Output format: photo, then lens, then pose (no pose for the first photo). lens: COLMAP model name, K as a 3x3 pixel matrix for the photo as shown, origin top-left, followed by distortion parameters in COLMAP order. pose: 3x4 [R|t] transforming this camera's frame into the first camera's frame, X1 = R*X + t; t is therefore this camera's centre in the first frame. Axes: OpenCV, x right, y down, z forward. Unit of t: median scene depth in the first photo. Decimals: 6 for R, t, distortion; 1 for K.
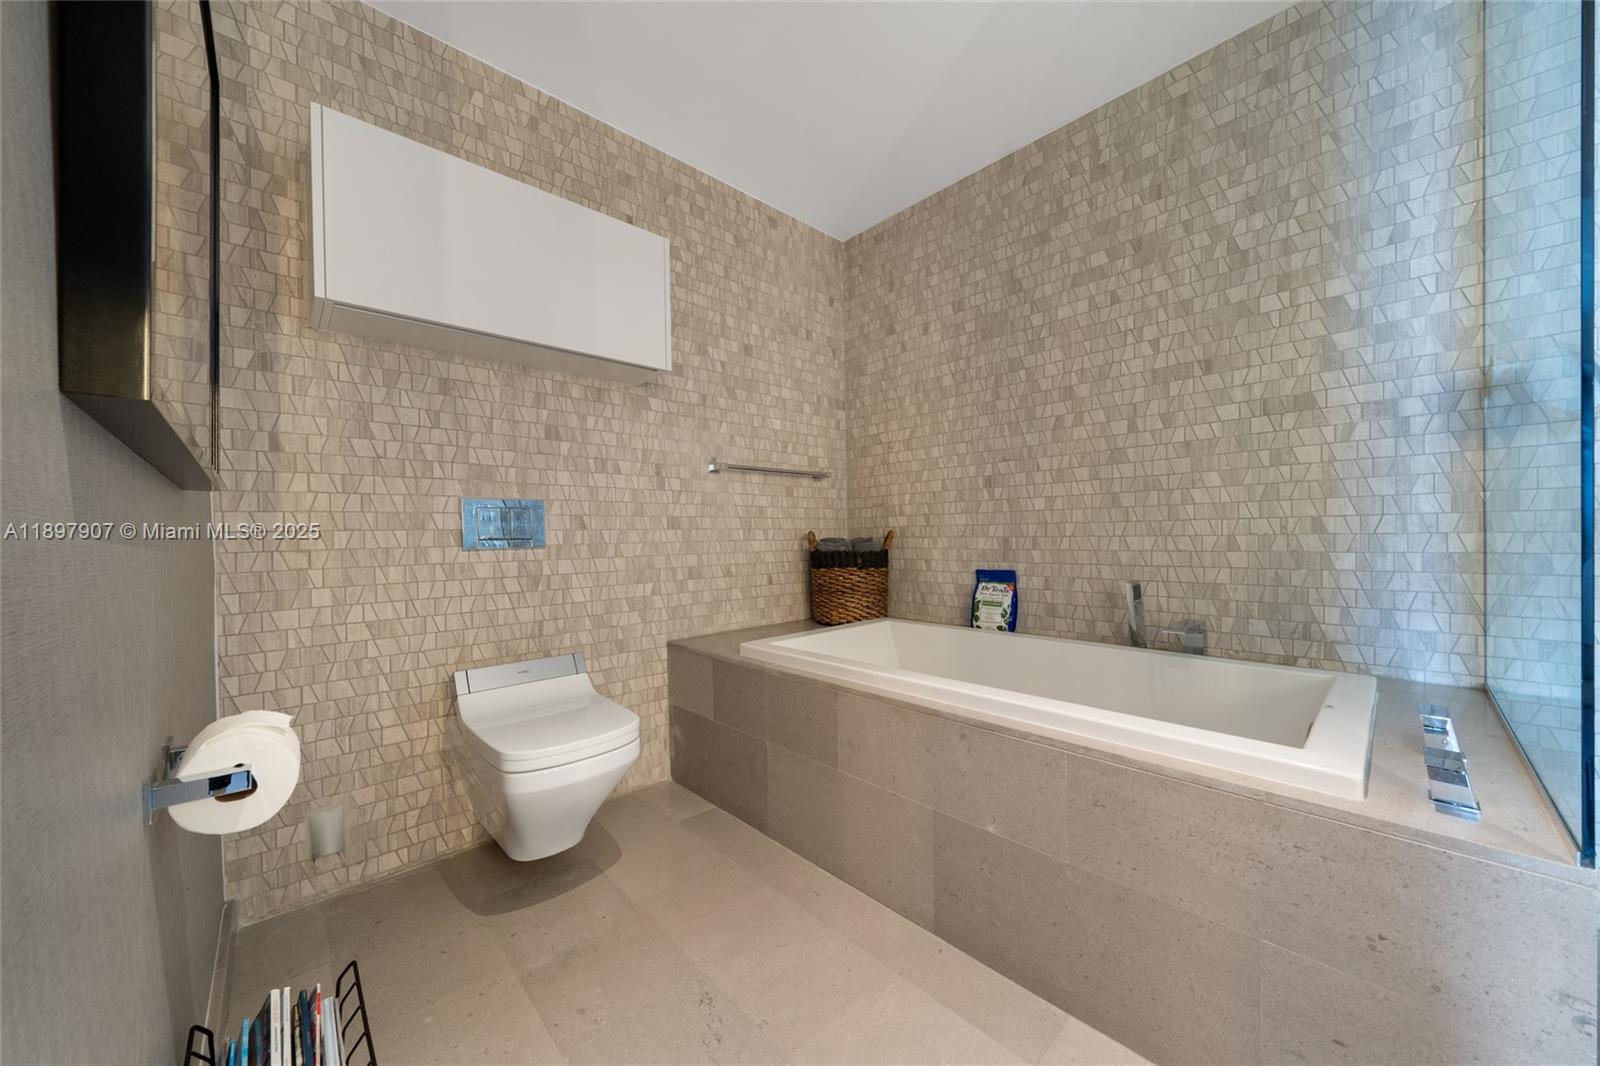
lens RADIAL K [[551.9, 0, 793.7], [0, 551.9, 542.4], [0, 0, 1]] dist [-0.006028, 0.001105]
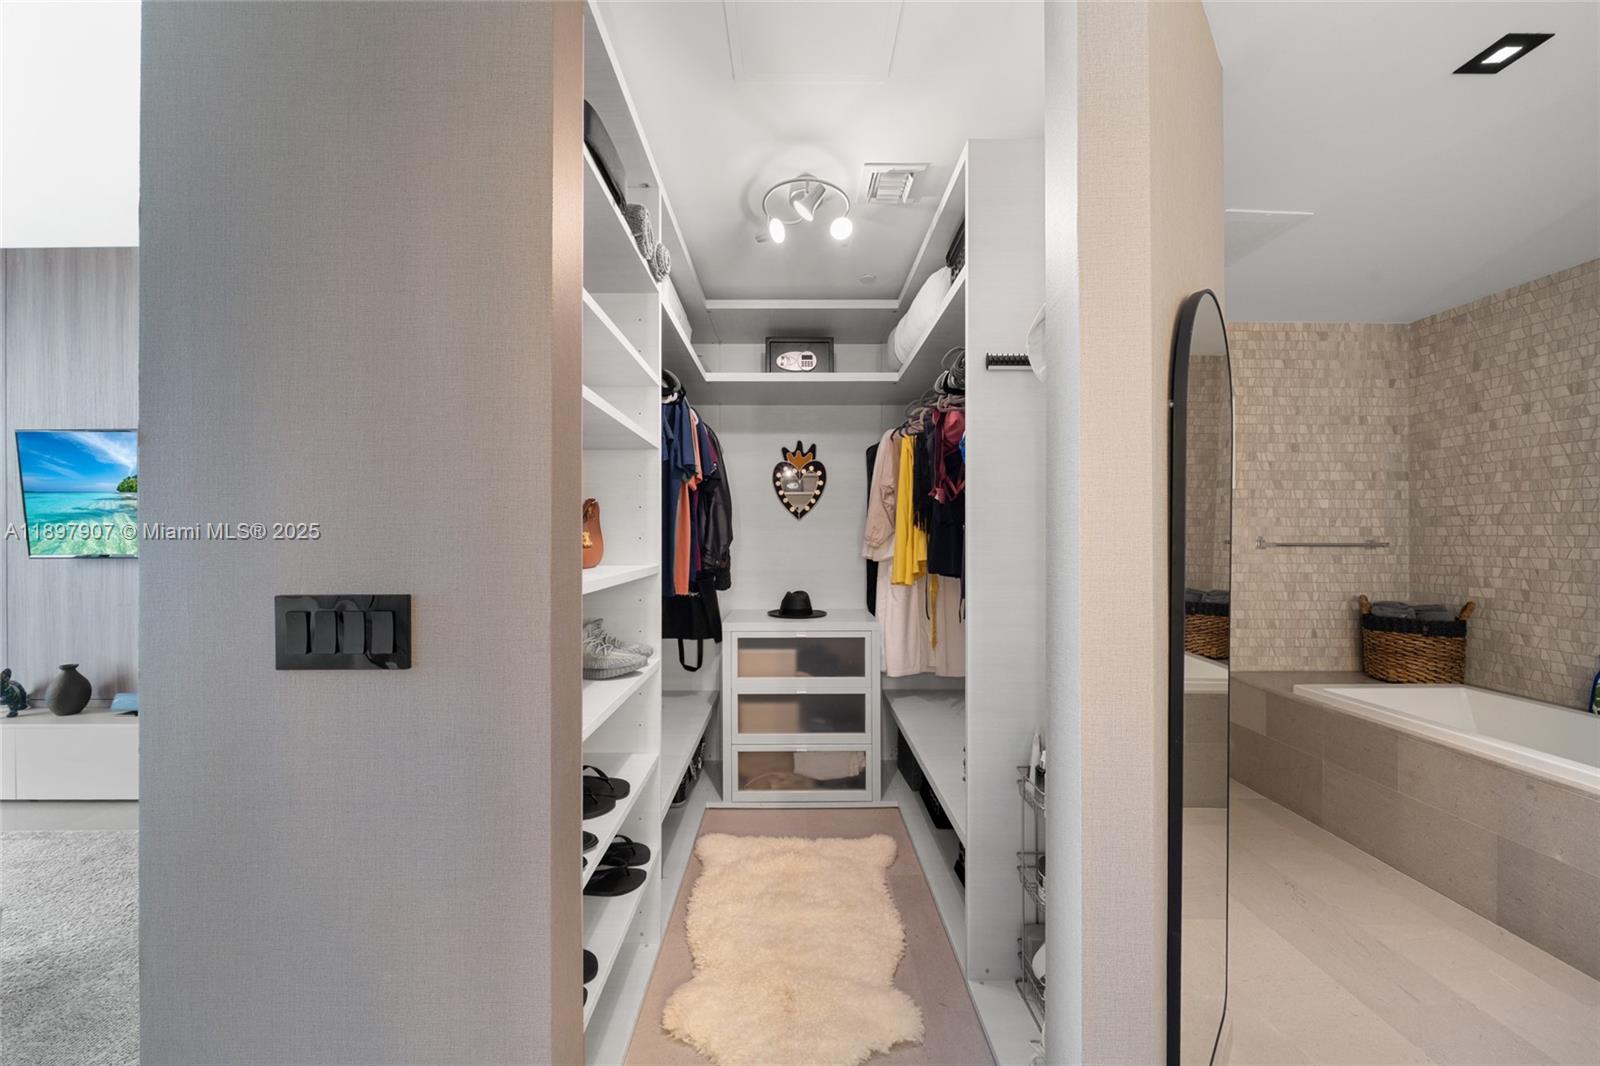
lens RADIAL K [[551.9, 0, 802.1], [0, 551.9, 533.8], [0, 0, 1]] dist [-0.006028, 0.001105]
pose [[0.740755, 0.014462, -0.671620, -0.070276], [-0.019891, 0.999802, -0.000409, -0.130146], [0.671481, 0.013662, 0.740896, -0.653218]]
